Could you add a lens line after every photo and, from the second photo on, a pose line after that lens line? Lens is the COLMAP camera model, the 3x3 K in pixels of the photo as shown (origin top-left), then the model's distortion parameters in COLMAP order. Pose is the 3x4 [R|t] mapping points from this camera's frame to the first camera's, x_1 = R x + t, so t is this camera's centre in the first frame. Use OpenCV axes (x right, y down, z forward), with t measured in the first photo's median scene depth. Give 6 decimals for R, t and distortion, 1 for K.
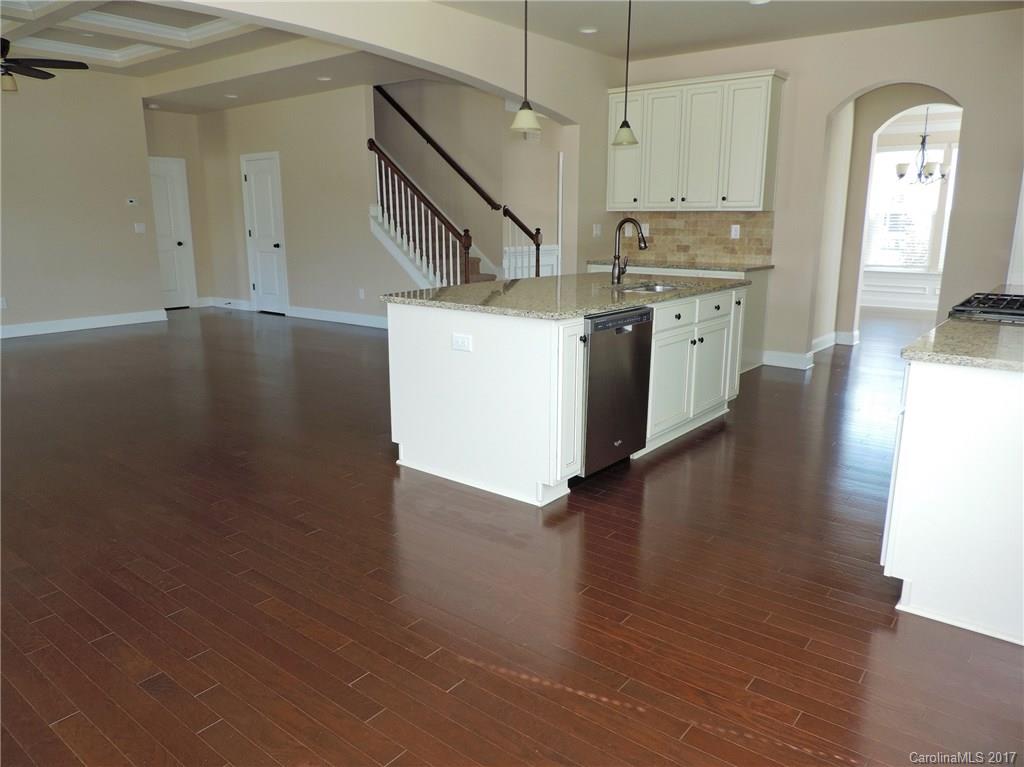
lens RADIAL K [[729.7, 0, 512.0], [0, 729.7, 383.5], [0, 0, 1]] dist [-0.018355, 0.005631]
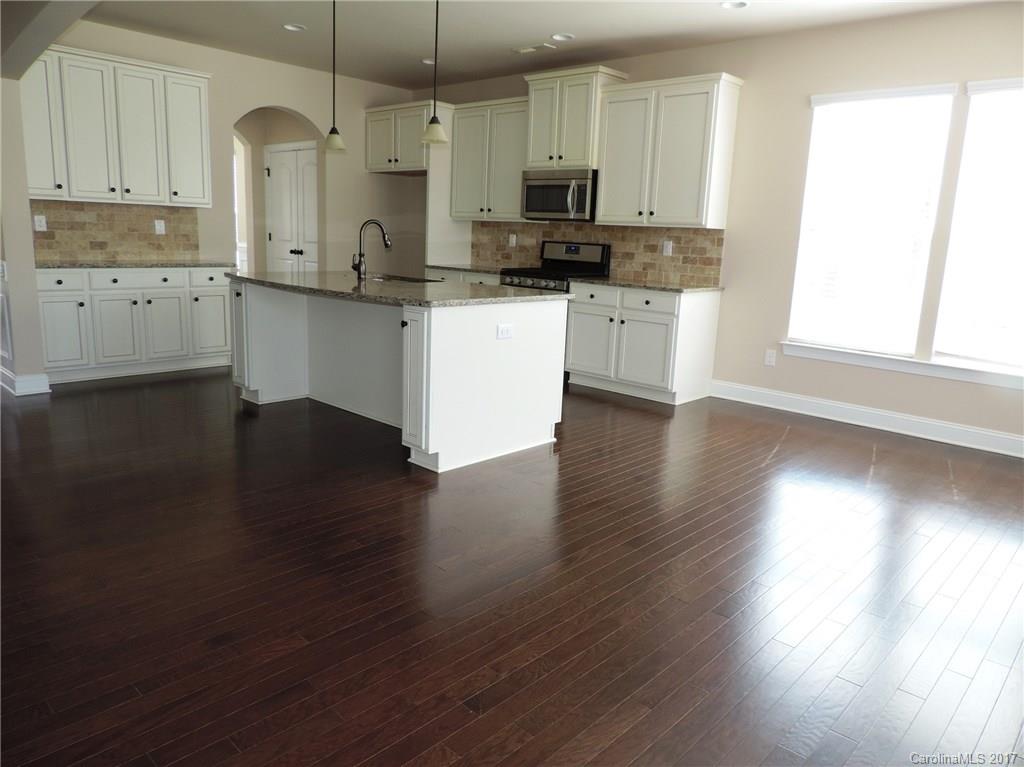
lens RADIAL K [[729.7, 0, 512.0], [0, 729.7, 383.5], [0, 0, 1]] dist [-0.018355, 0.005631]
pose [[0.084854, -0.199816, 0.976152, -0.632185], [0.183908, 0.965994, 0.181750, -0.096392], [-0.979274, 0.164100, 0.118716, 0.457606]]
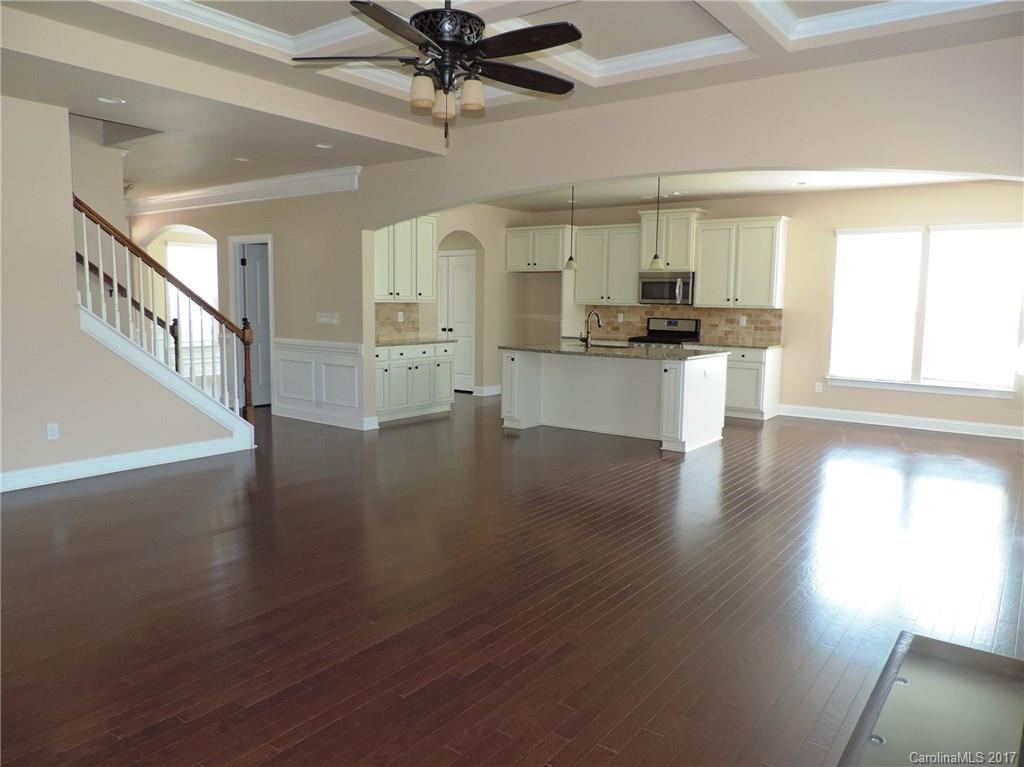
lens RADIAL K [[729.7, 0, 512.0], [0, 729.7, 383.5], [0, 0, 1]] dist [-0.018355, 0.005631]
pose [[-0.026908, -0.114983, 0.993003, -1.094653], [0.211321, 0.970259, 0.118075, -0.202525], [-0.977046, 0.213019, -0.001809, 0.814556]]
